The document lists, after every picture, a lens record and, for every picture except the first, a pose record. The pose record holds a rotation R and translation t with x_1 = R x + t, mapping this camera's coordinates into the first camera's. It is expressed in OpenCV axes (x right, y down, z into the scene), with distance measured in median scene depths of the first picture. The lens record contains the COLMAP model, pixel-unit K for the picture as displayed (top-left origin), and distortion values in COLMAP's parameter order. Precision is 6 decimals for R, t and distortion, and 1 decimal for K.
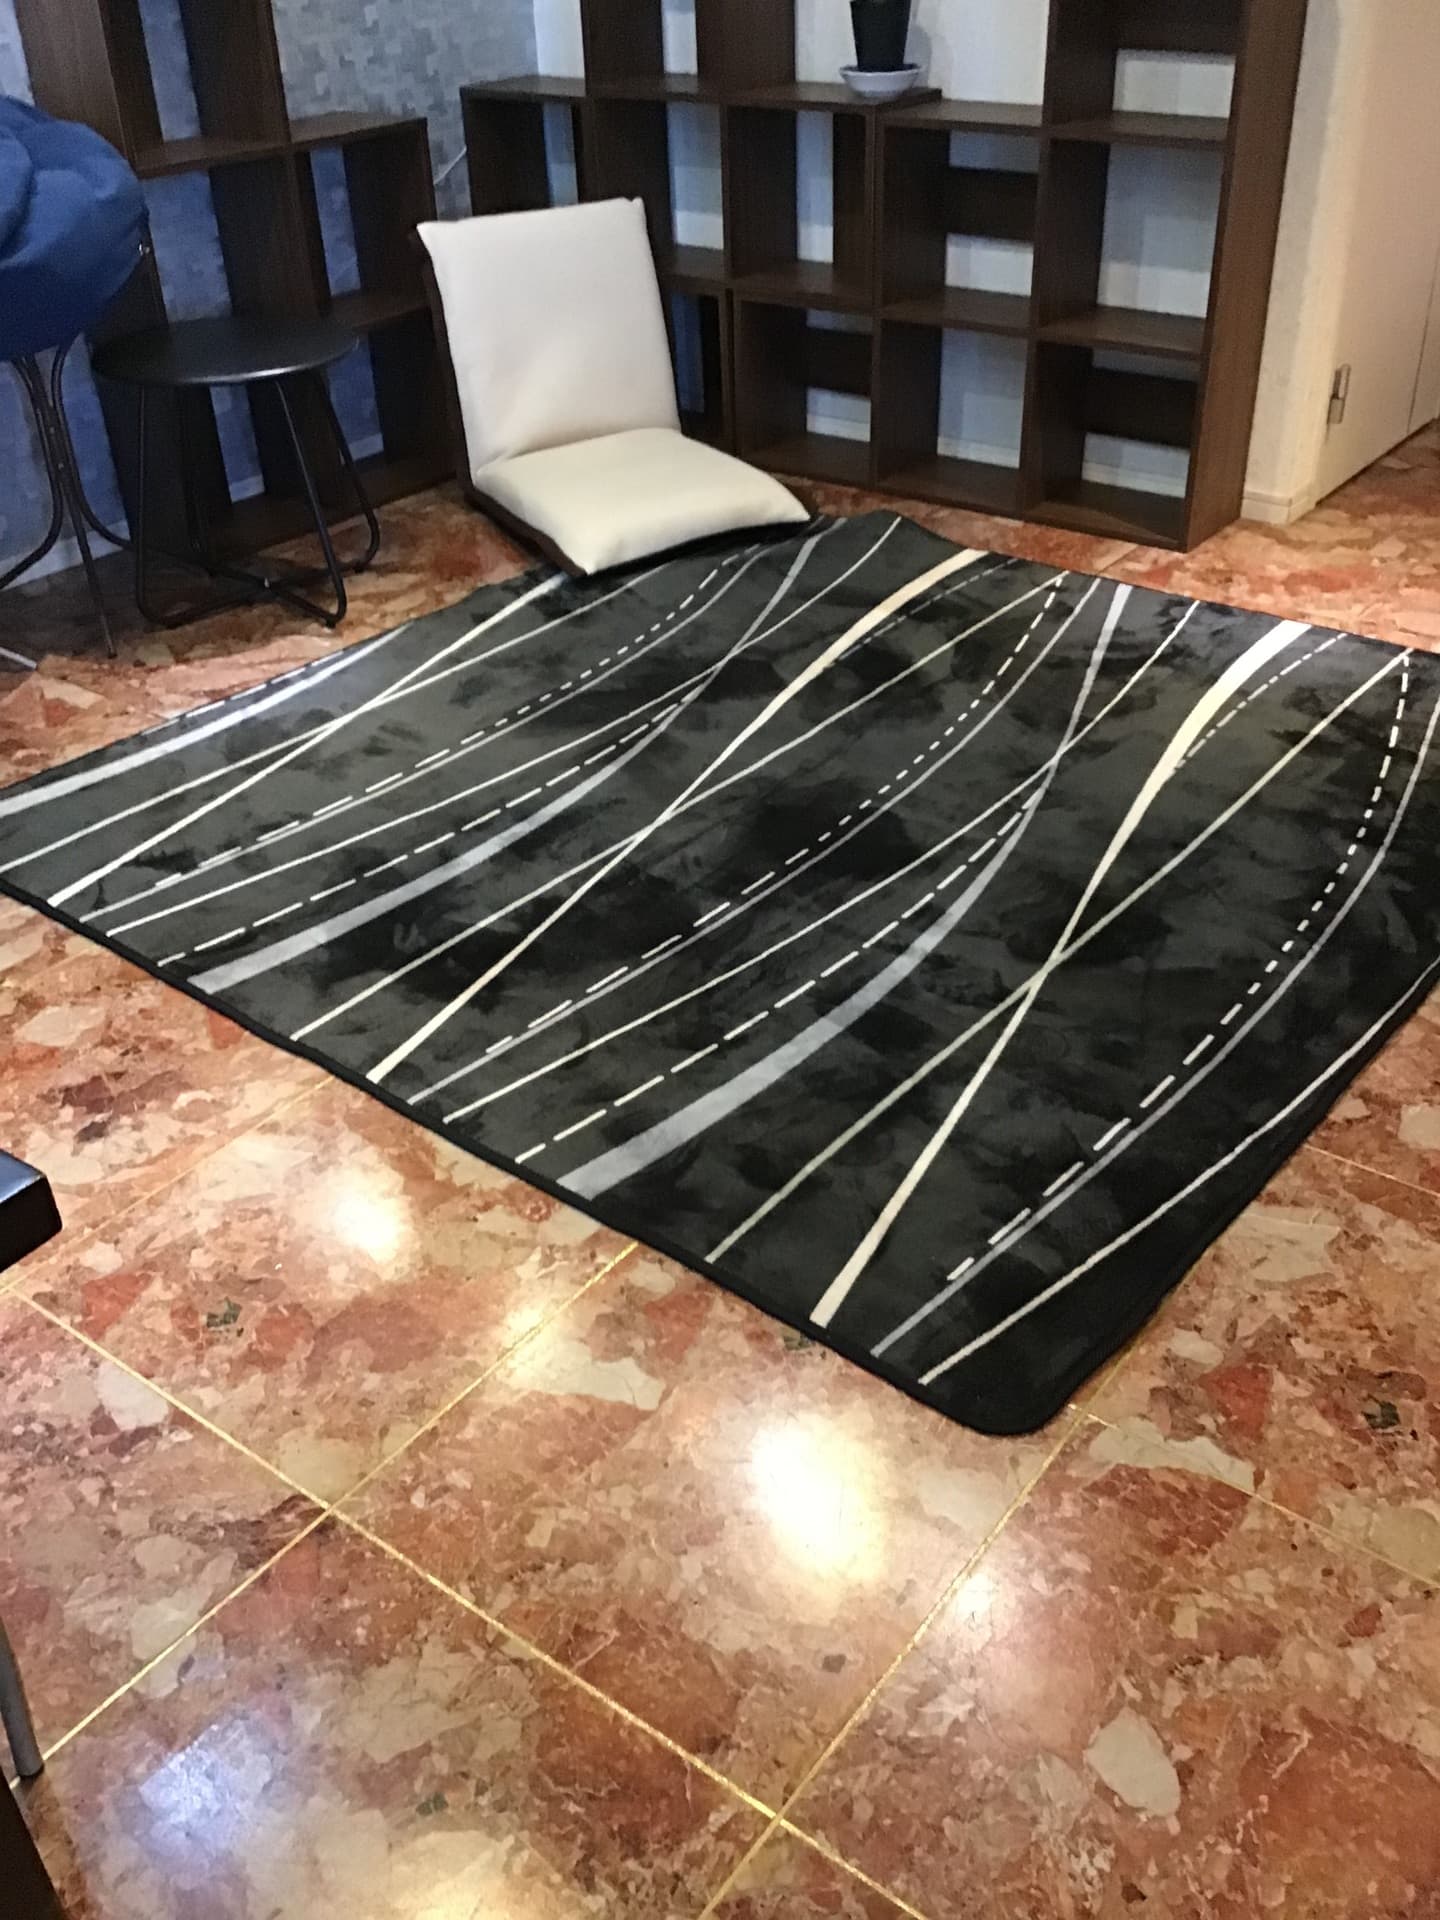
lens RADIAL K [[1760.8, 0, 720.3], [0, 1760.8, 984.7], [0, 0, 1]] dist [0.107332, -0.235906]
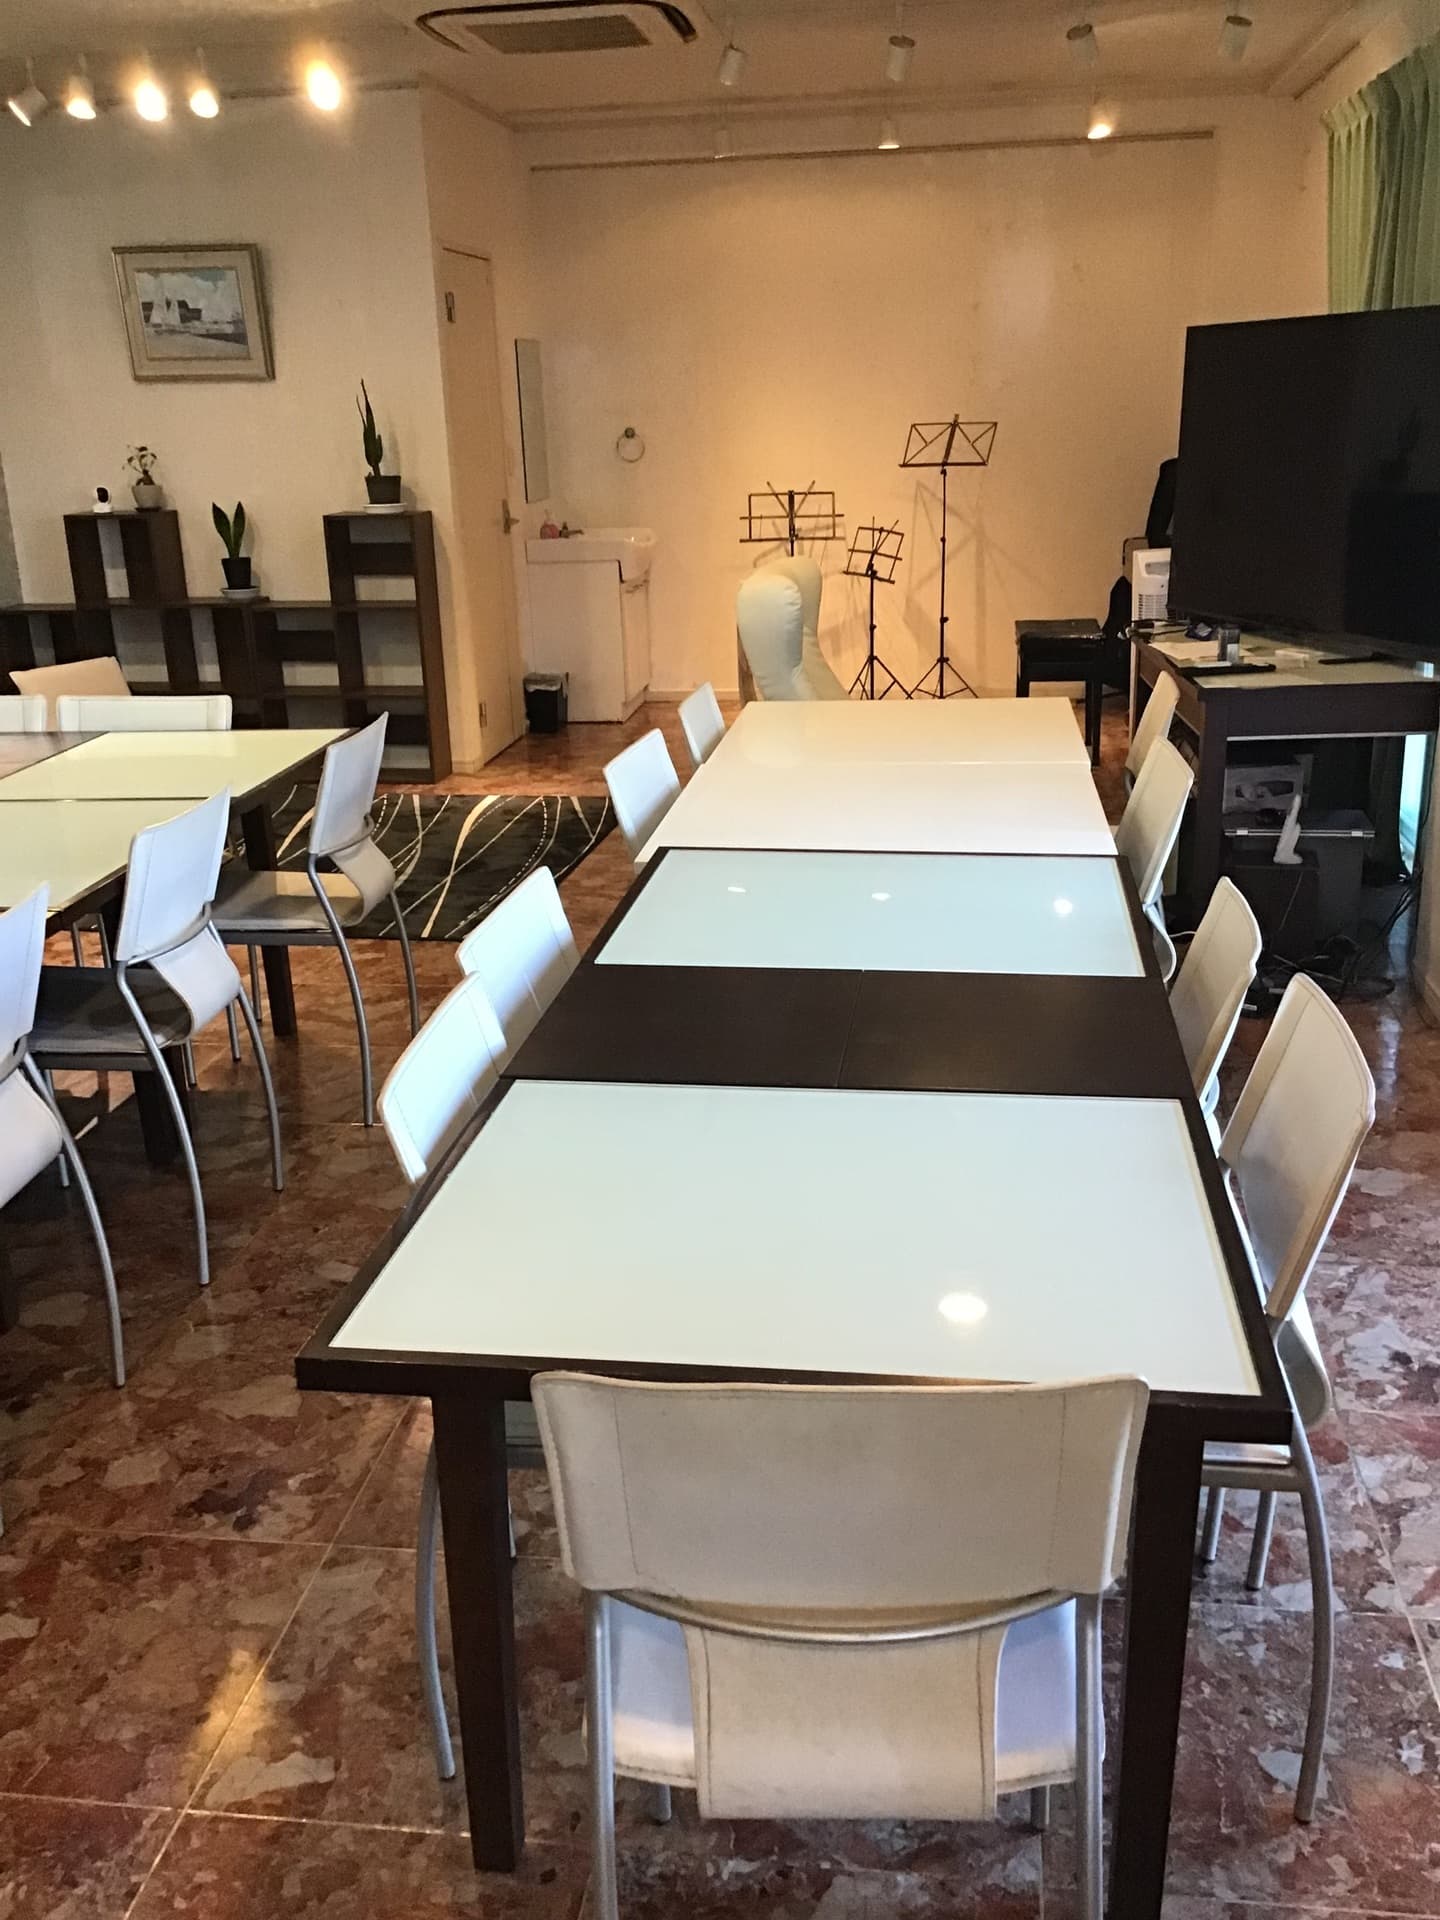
lens RADIAL K [[1760.8, 0, 720.3], [0, 1760.8, 984.7], [0, 0, 1]] dist [0.107332, -0.235906]
pose [[0.875766, -0.150459, 0.458689, -0.479857], [0.264309, 0.944558, -0.194808, 0.522317], [-0.403948, 0.291842, 0.866980, -0.979826]]
